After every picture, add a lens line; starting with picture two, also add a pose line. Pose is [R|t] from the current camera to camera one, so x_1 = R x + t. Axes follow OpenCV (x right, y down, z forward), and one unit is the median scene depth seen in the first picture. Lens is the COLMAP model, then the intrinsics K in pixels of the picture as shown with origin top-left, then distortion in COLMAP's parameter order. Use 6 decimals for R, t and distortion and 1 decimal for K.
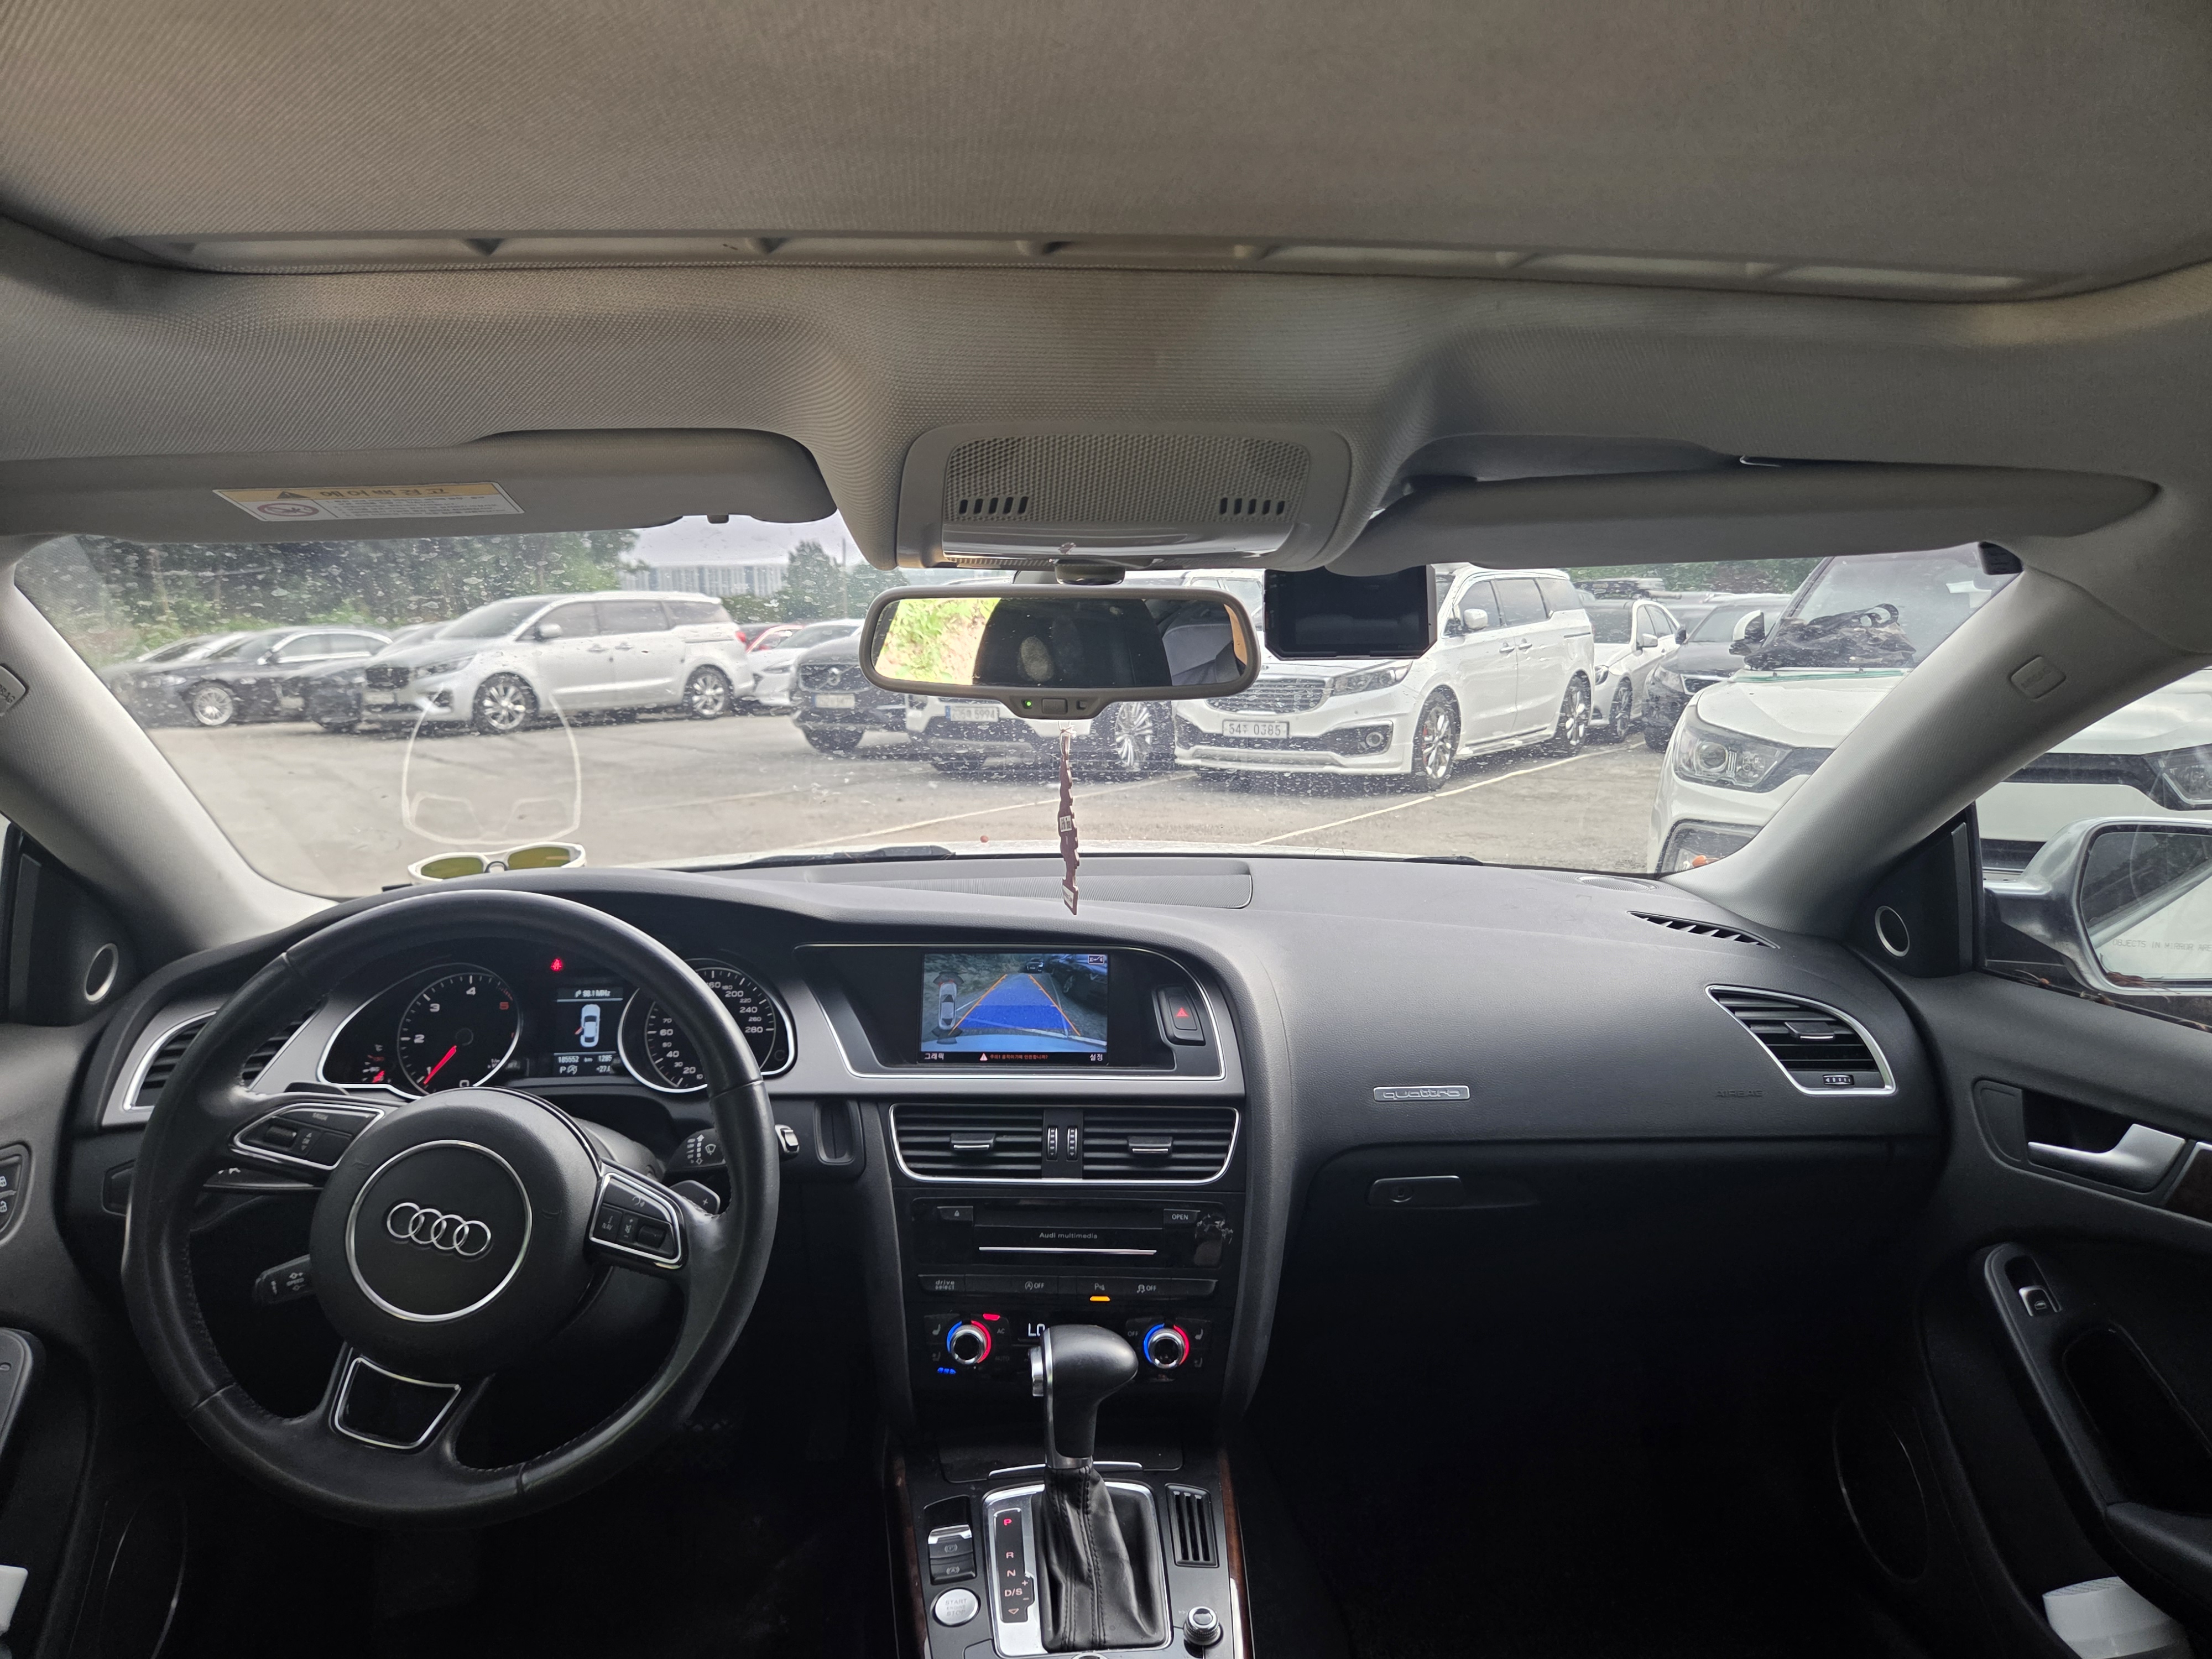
lens RADIAL K [[1501.2, 0, 1101.5], [0, 1501.2, 818.7], [0, 0, 1]] dist [0.062704, -0.060635]
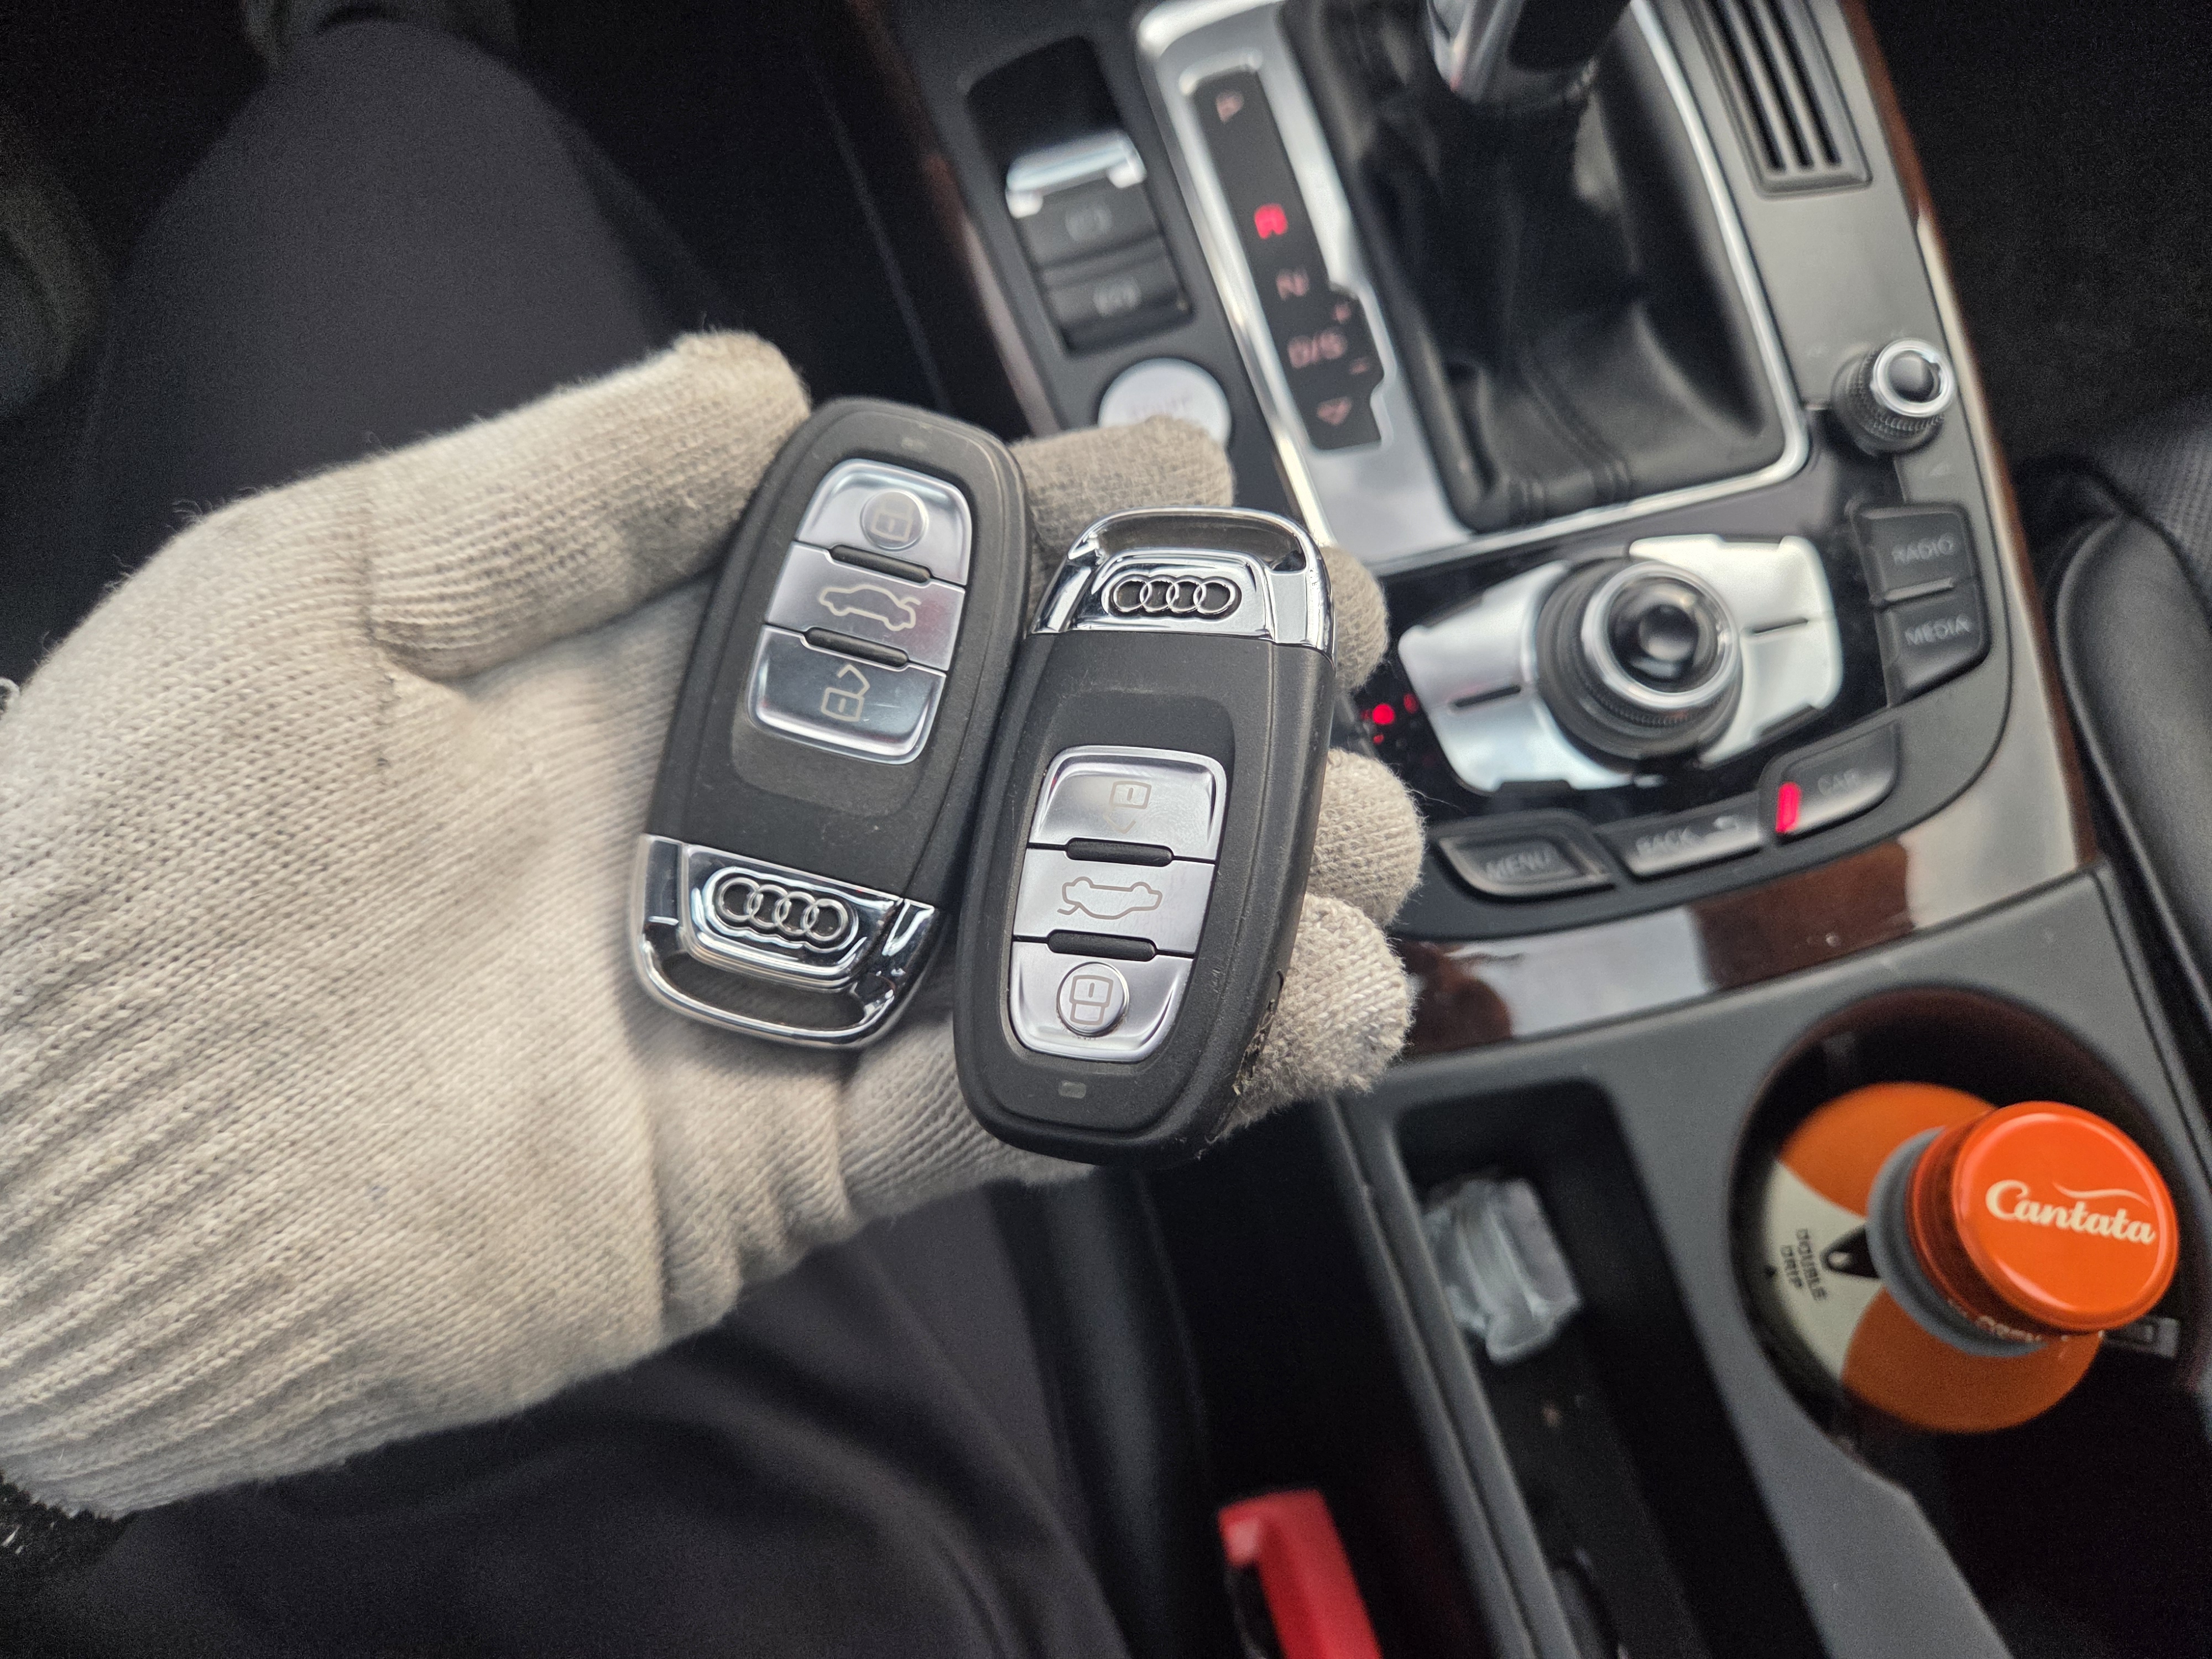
lens RADIAL K [[1551.6, 0, 1111.8], [0, 1551.6, 841.5], [0, 0, 1]] dist [0.043057, -0.040892]
pose [[0.987369, -0.143869, 0.066357, -0.109435], [0.016521, 0.510039, 0.859993, 0.209541], [-0.157571, -0.848034, 0.505974, 0.578295]]
